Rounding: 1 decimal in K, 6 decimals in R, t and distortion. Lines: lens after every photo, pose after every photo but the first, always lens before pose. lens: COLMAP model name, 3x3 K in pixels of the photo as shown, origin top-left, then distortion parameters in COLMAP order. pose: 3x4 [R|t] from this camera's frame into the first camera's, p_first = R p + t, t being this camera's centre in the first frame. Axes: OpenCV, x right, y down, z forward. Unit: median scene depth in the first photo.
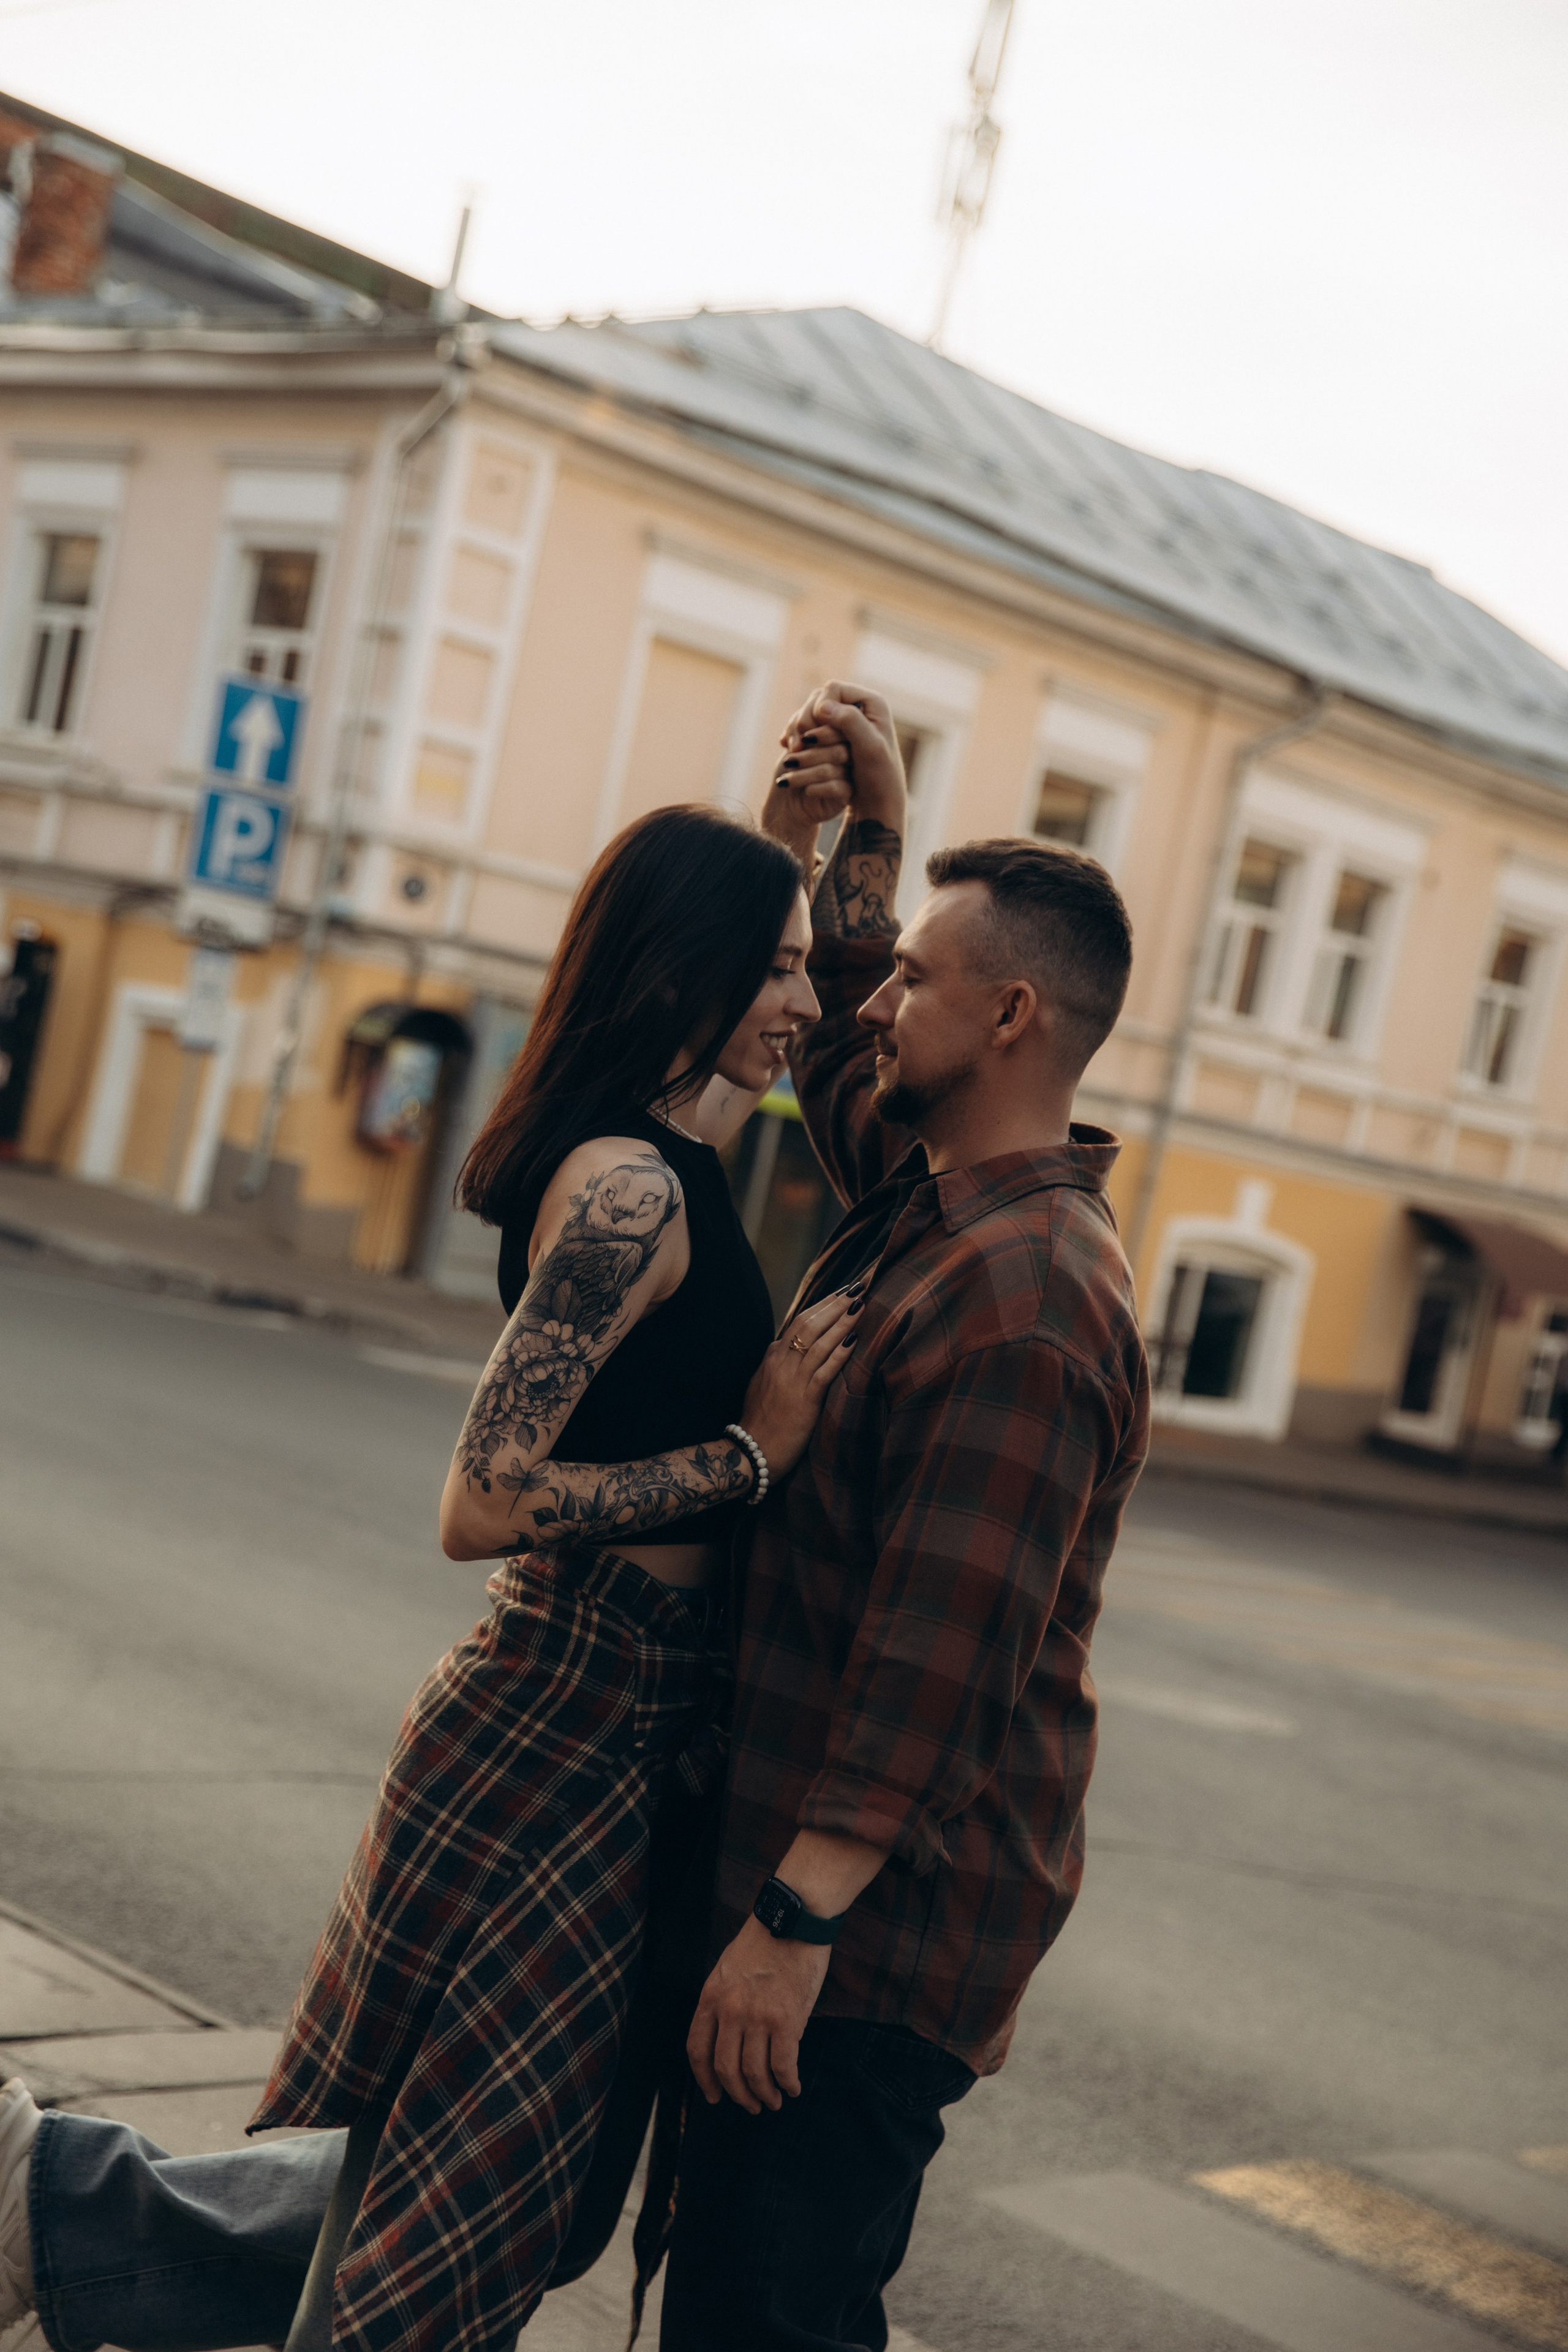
lens RADIAL K [[3041.1, 0, 832.2], [0, 3041.1, 1180.0], [0, 0, 1]] dist [0.328164, -0.615184]
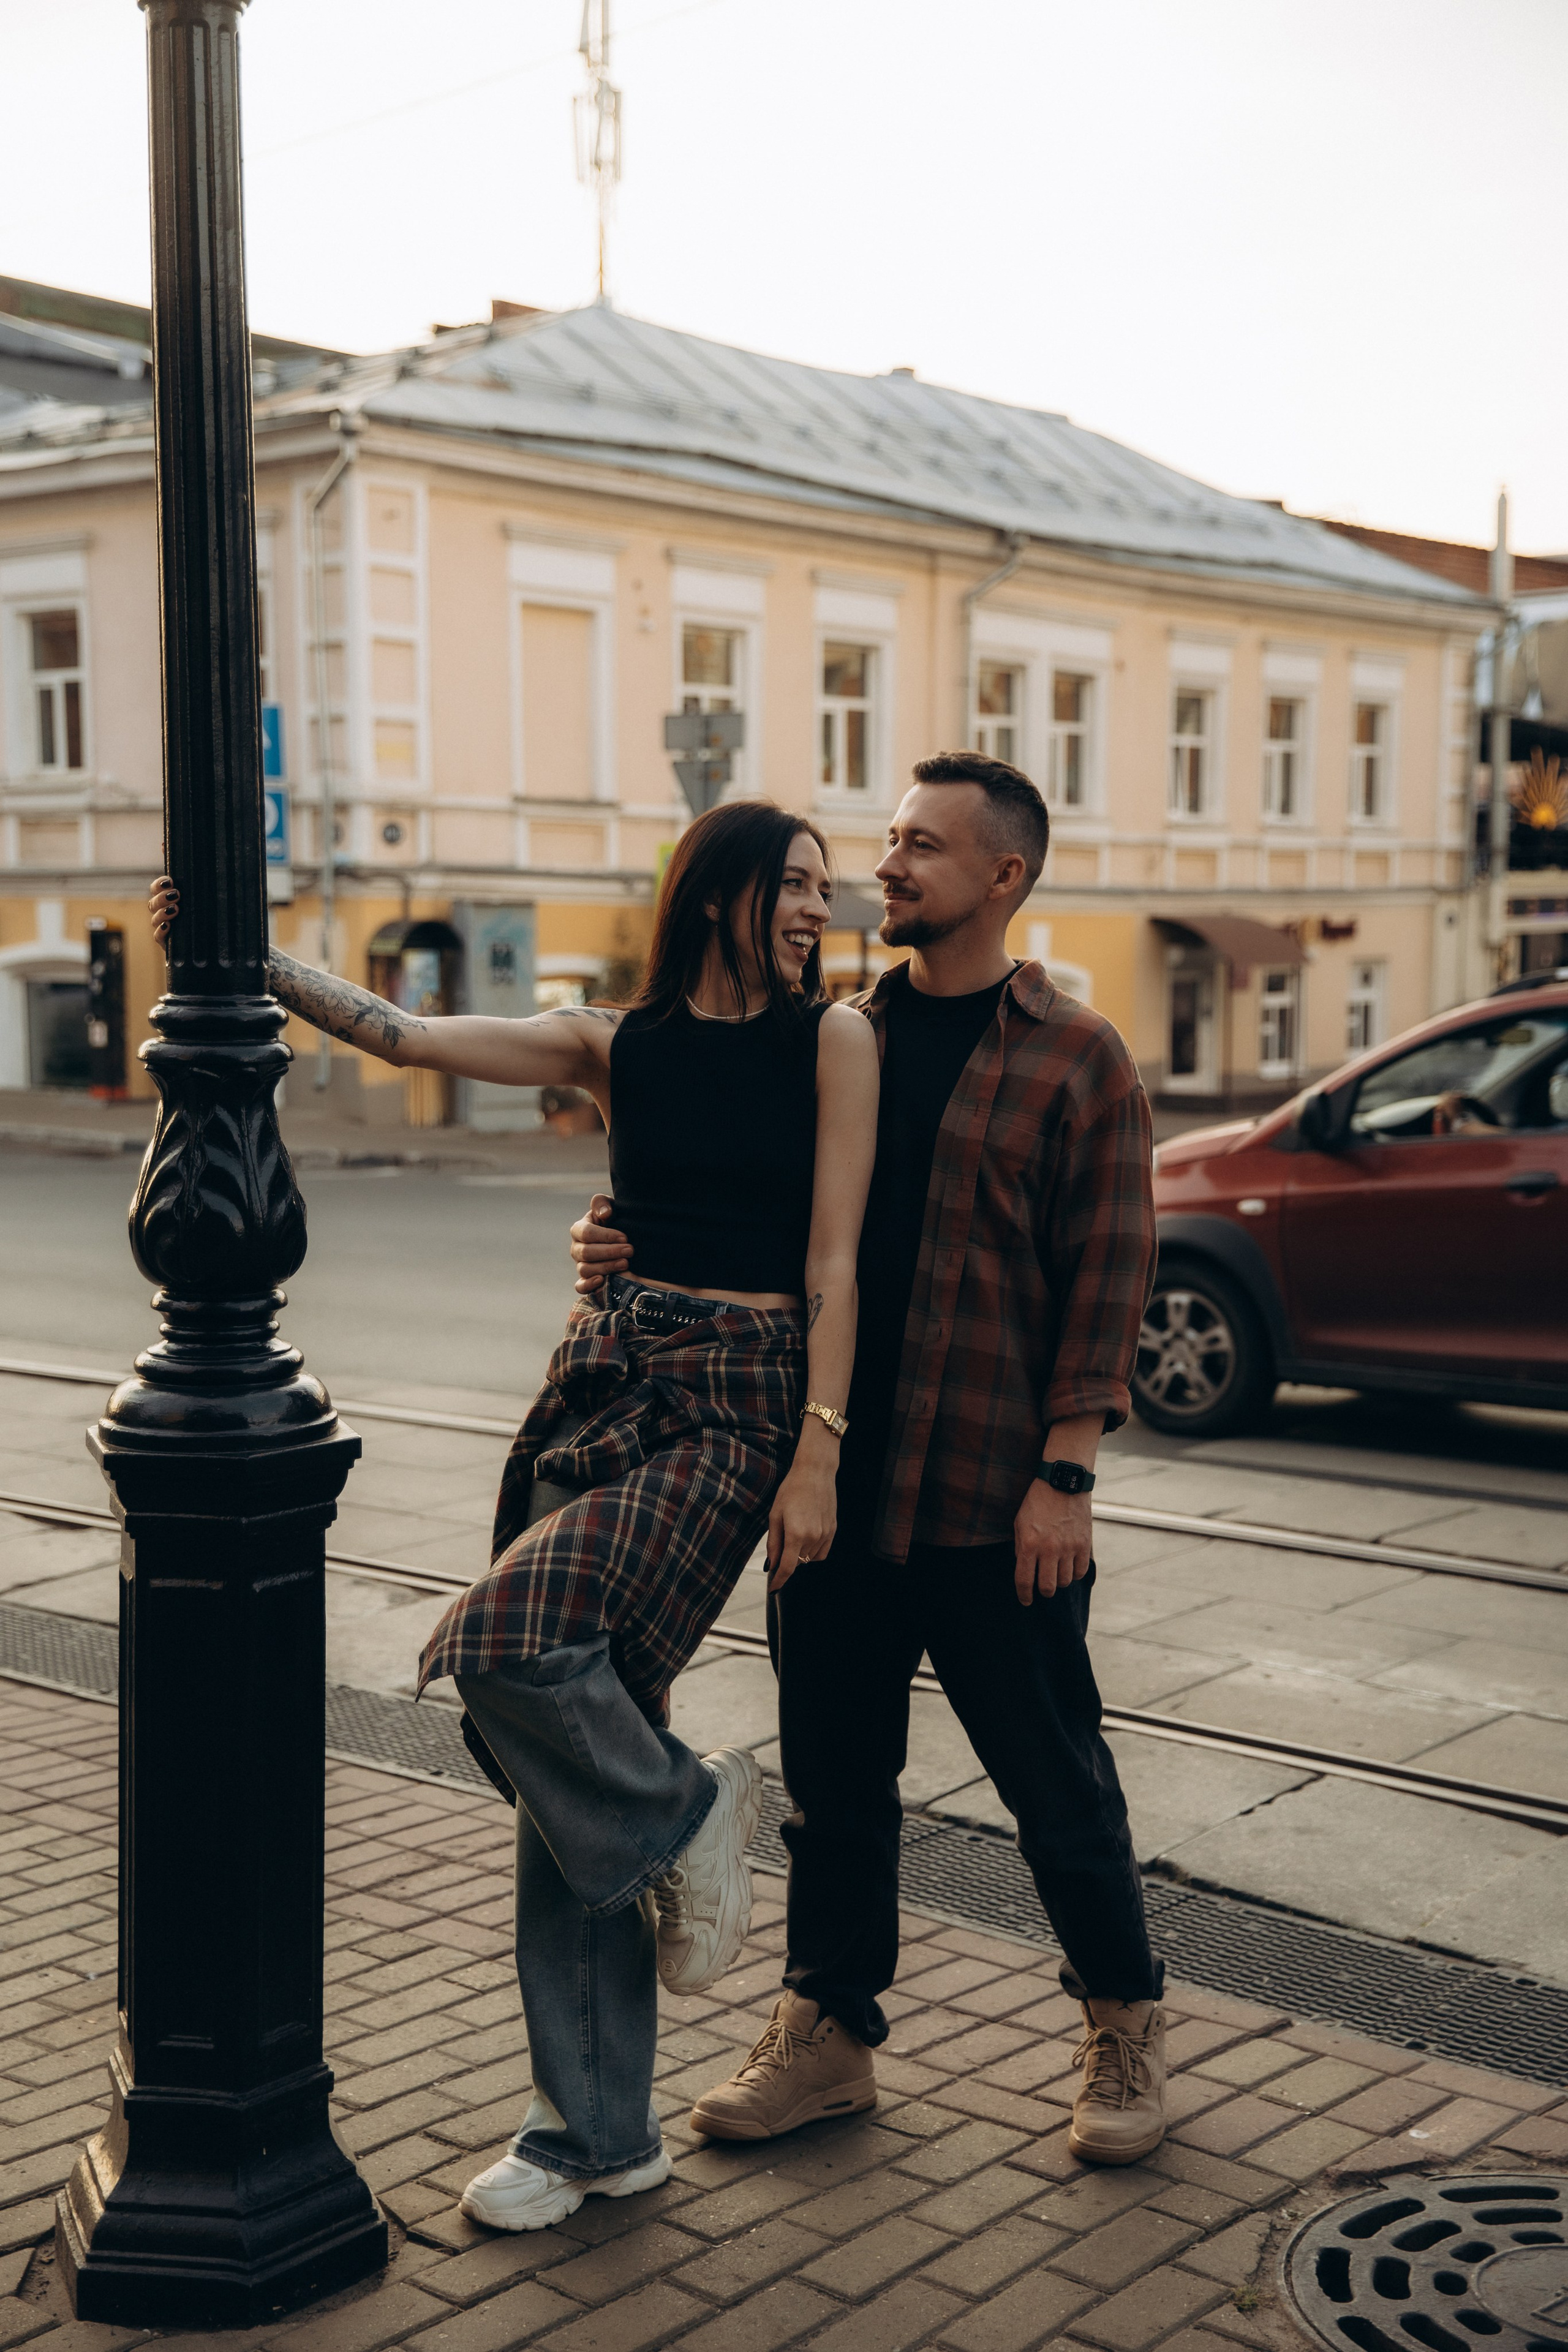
lens RADIAL K [[2874.0, 0, 784.0], [0, 2874.0, 1176.0], [0, 0, 1]] dist [0.272829, -0.542214]
pose [[0.974865, -0.210087, 0.074173, -0.088712], [0.204453, 0.975855, 0.076854, -0.012234], [-0.088528, -0.059758, 0.994280, -0.238706]]
